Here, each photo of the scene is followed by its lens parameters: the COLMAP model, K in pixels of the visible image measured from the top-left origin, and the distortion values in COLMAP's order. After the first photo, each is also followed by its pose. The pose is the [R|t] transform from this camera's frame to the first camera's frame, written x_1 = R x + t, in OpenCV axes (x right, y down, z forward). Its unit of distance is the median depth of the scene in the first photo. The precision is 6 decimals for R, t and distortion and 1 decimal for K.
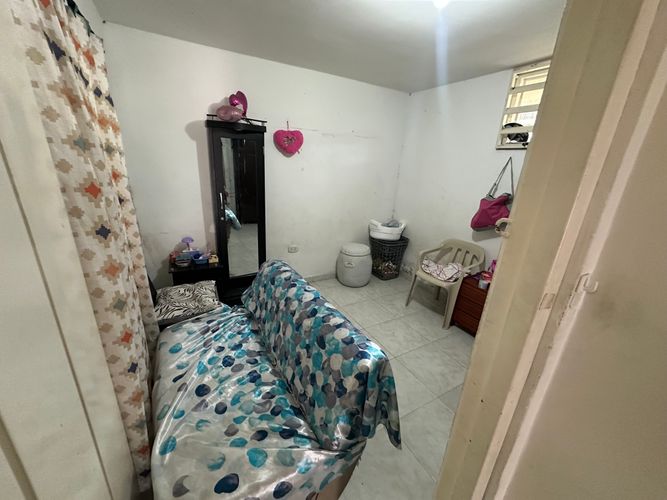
lens RADIAL K [[266.8, 0, 336.4], [0, 266.8, 250.1], [0, 0, 1]] dist [-0.004225, 0.001362]
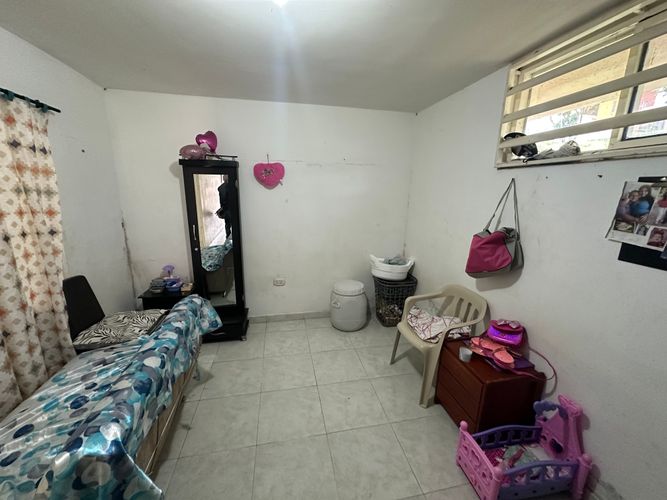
lens RADIAL K [[266.8, 0, 335.0], [0, 266.8, 250.3], [0, 0, 1]] dist [-0.004225, 0.001362]
pose [[0.947648, 0.036095, -0.317270, 0.417928], [-0.068691, 0.993372, -0.092160, -0.054934], [0.311840, 0.109129, 0.943847, 0.186196]]
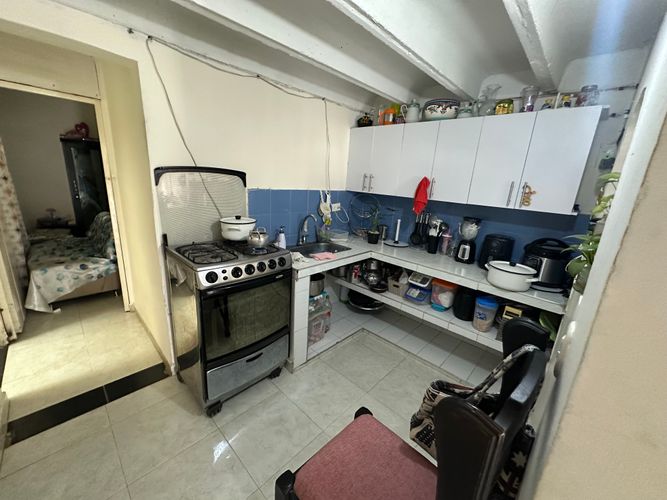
lens RADIAL K [[266.8, 0, 332.0], [0, 266.8, 249.6], [0, 0, 1]] dist [-0.004225, 0.001362]
pose [[0.962644, -0.065858, 0.262640, 0.615256], [0.079469, 0.995972, -0.041530, 0.390995], [-0.258847, 0.060850, 0.964000, -0.939163]]
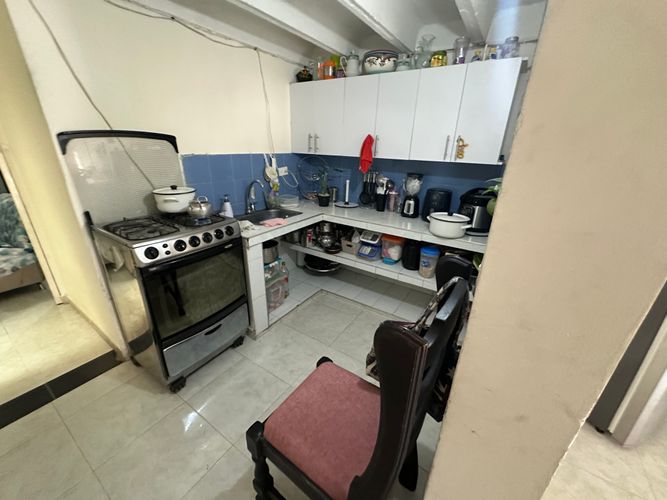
lens RADIAL K [[266.8, 0, 332.2], [0, 266.8, 249.9], [0, 0, 1]] dist [-0.004225, 0.001362]
pose [[0.897659, -0.193247, 0.396061, 0.627239], [0.167373, 0.980885, 0.099252, 0.407210], [-0.407671, -0.022805, 0.912844, -0.948716]]
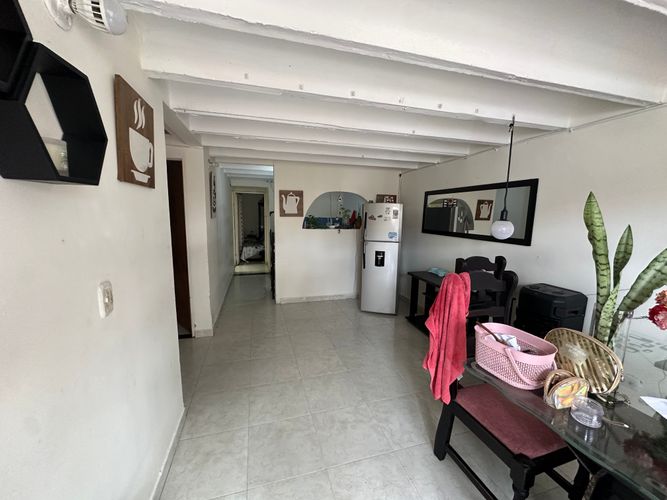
lens RADIAL K [[266.8, 0, 334.8], [0, 266.8, 252.0], [0, 0, 1]] dist [-0.004225, 0.001362]
pose [[0.968611, 0.001601, -0.248575, 1.579035], [-0.049461, 0.981226, -0.186413, 0.922628], [0.243609, 0.192856, 0.950506, -2.346600]]
